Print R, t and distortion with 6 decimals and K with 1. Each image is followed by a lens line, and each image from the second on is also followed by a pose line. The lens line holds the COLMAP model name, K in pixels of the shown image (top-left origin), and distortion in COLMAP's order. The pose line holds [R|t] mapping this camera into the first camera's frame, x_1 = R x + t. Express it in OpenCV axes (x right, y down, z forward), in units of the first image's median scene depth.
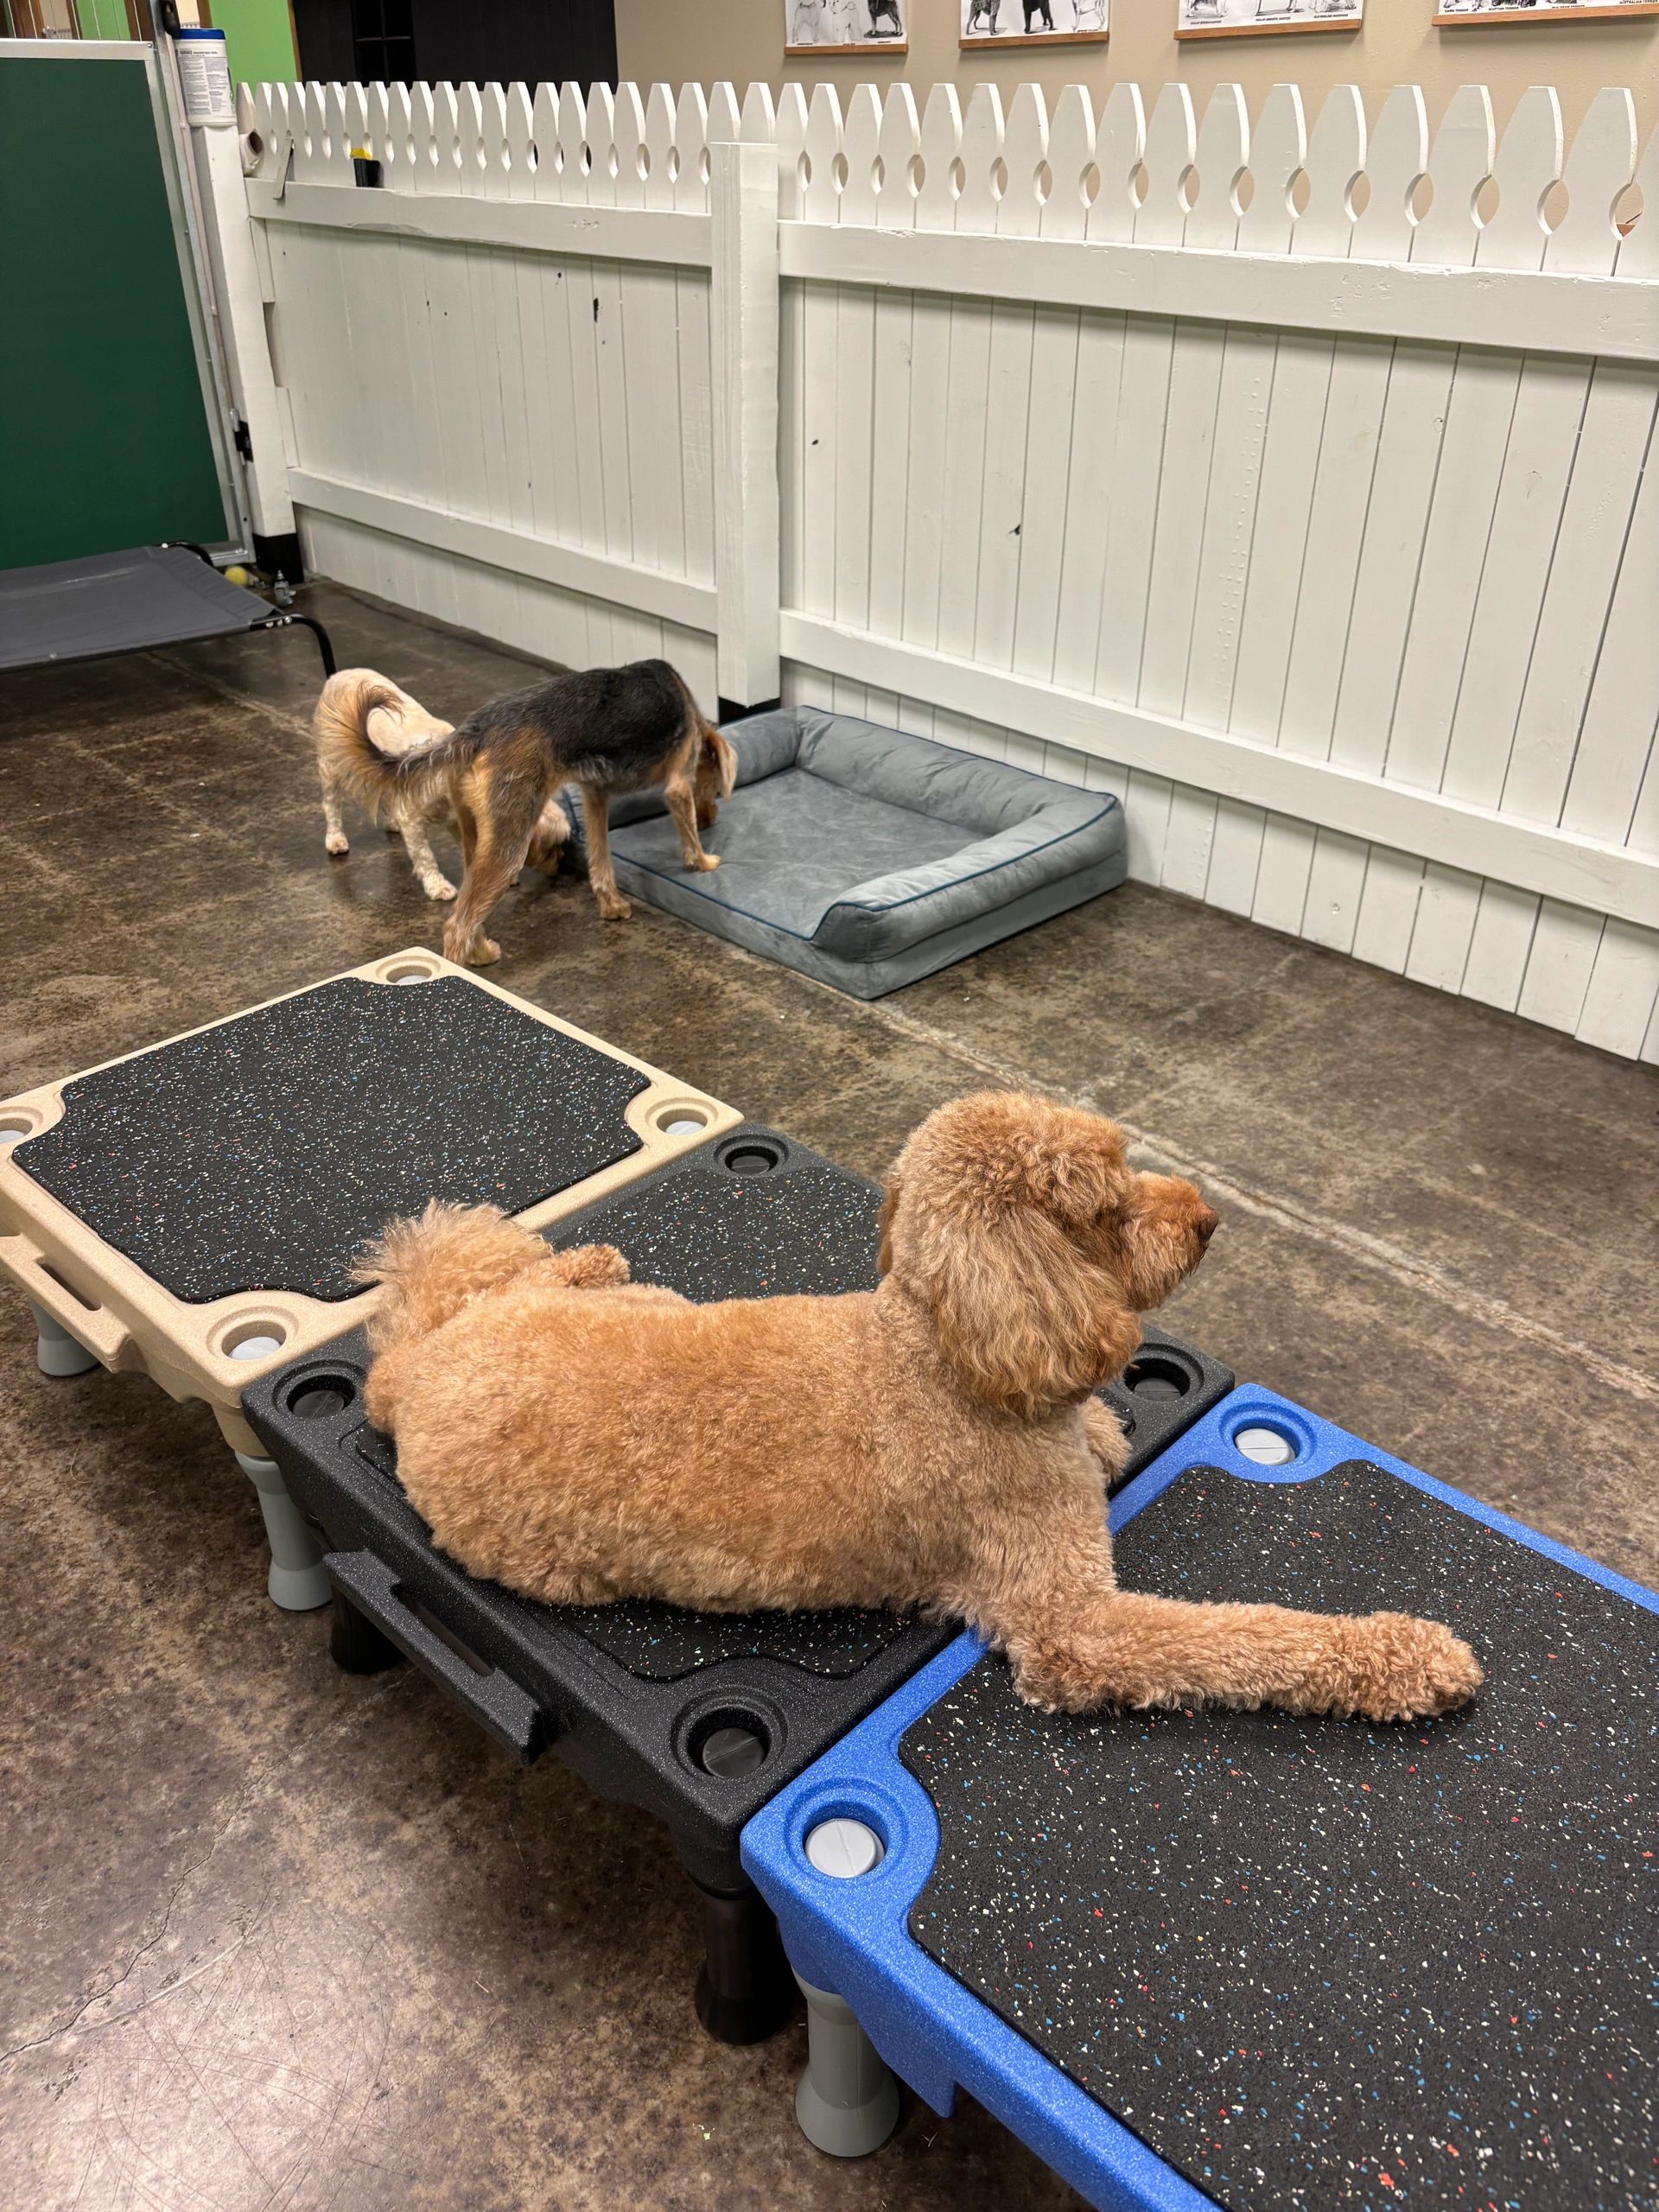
lens RADIAL K [[1700.1, 0, 825.5], [0, 1700.1, 1101.6], [0, 0, 1]] dist [-0.001444, 0.000333]
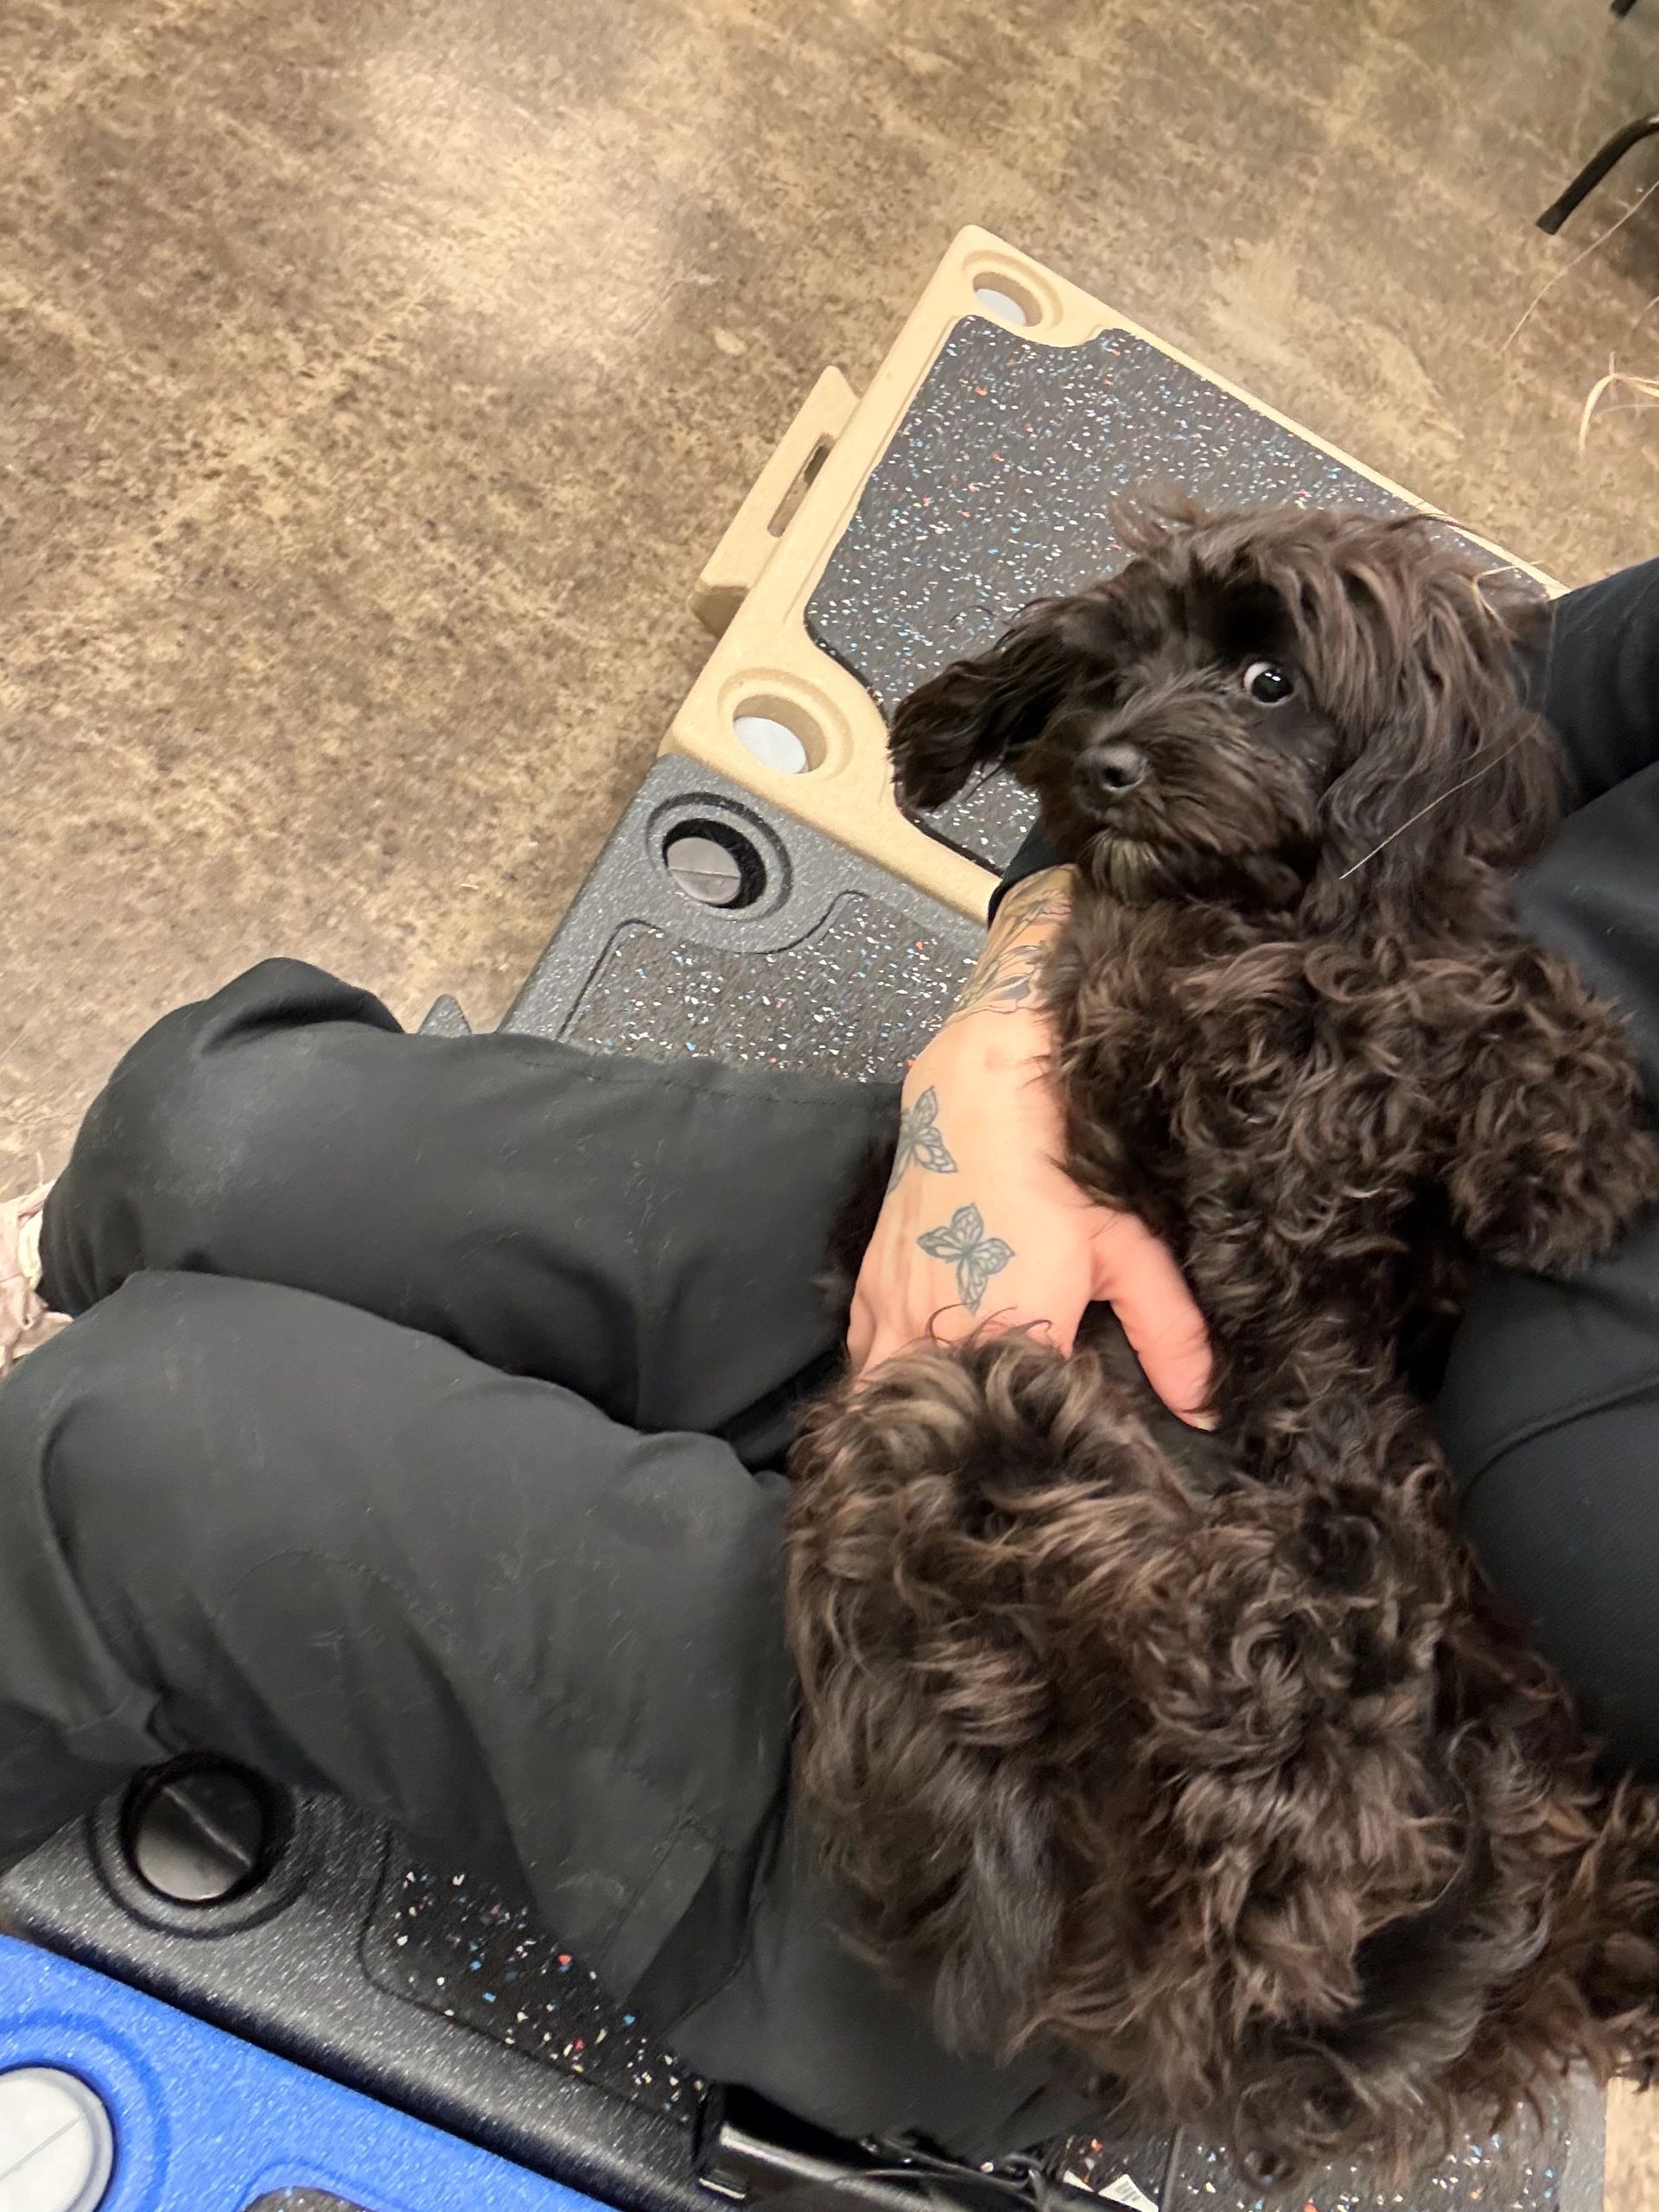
lens RADIAL K [[1994.0, 0, 828.0], [0, 1994.0, 1120.8], [0, 0, 1]] dist [-0.018204, -0.015261]
pose [[0.395551, 0.835006, -0.382497, 0.045975], [-0.755600, 0.532606, 0.381313, -0.061287], [0.522119, 0.138185, 0.841603, 0.417948]]
